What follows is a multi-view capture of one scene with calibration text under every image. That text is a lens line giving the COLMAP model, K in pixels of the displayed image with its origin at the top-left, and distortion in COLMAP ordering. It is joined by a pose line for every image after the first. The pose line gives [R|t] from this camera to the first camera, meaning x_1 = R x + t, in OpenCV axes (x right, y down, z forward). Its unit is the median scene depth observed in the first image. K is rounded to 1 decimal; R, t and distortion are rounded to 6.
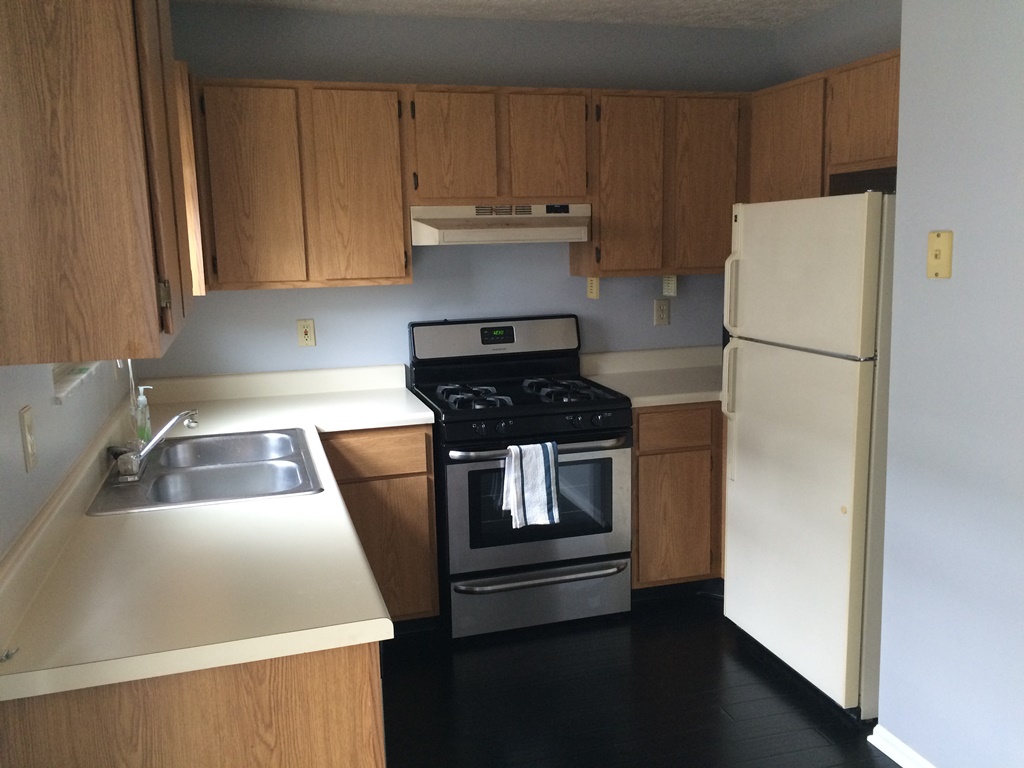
lens RADIAL K [[877.2, 0, 511.1], [0, 877.2, 381.0], [0, 0, 1]] dist [0.066903, -0.088842]
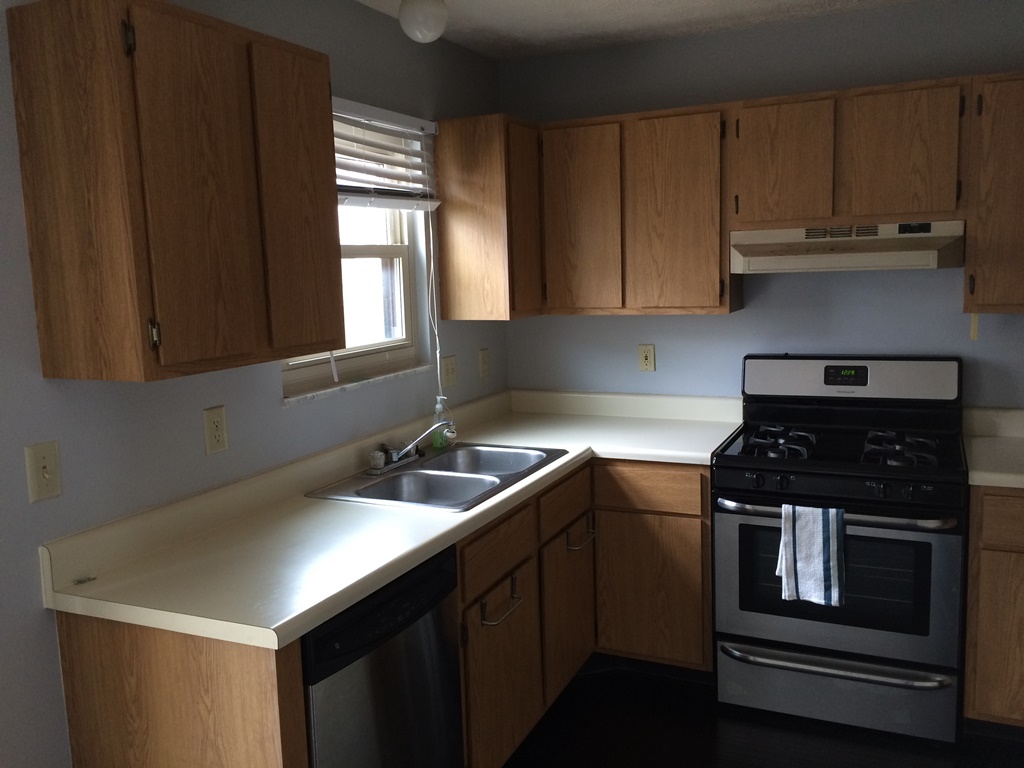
lens RADIAL K [[877.2, 0, 507.0], [0, 877.2, 381.8], [0, 0, 1]] dist [0.066903, -0.088842]
pose [[0.749497, 0.087491, -0.656201, 0.348173], [-0.091480, 0.995407, 0.028230, -0.045608], [0.655657, 0.038871, 0.754058, 0.147718]]
